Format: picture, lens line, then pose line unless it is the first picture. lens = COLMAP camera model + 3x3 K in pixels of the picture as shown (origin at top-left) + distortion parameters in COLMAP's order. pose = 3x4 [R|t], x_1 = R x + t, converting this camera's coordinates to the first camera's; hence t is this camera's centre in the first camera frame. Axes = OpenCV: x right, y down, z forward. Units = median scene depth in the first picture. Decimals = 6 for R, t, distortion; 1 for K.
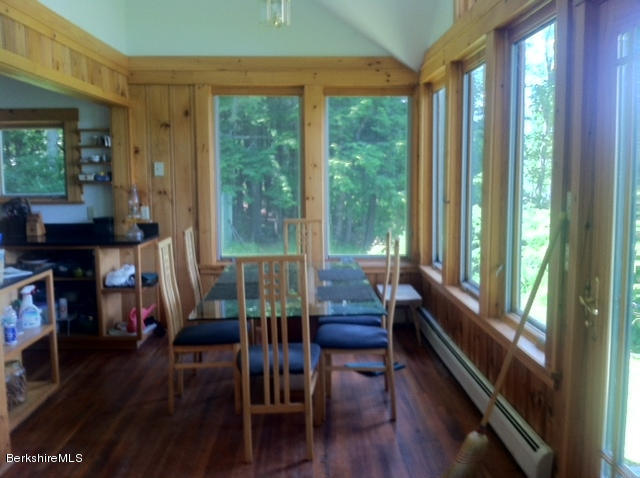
lens RADIAL K [[615.6, 0, 320.5], [0, 615.6, 241.2], [0, 0, 1]] dist [0.132690, -0.447604]
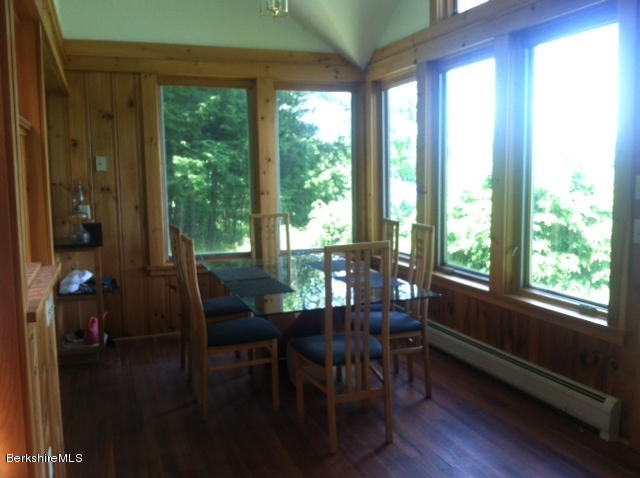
lens RADIAL K [[622.4, 0, 318.7], [0, 622.4, 237.5], [0, 0, 1]] dist [0.128533, -0.398493]
pose [[0.952671, -0.039032, 0.301489, -0.240651], [0.041215, 0.999150, -0.000882, 0.006196], [-0.301198, 0.013266, 0.953469, 0.023648]]
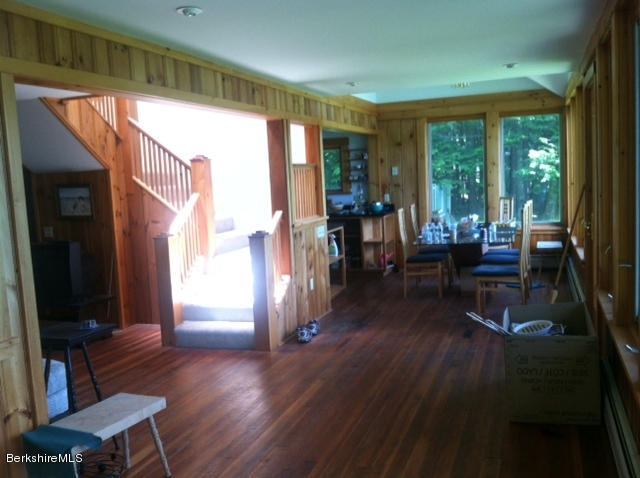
lens RADIAL K [[608.8, 0, 322.0], [0, 608.8, 245.8], [0, 0, 1]] dist [0.109336, -0.306433]
pose [[0.936107, -0.003589, -0.351696, 0.129030], [0.009394, 0.999846, 0.014800, 0.057457], [0.351589, -0.017158, 0.935997, -0.595307]]
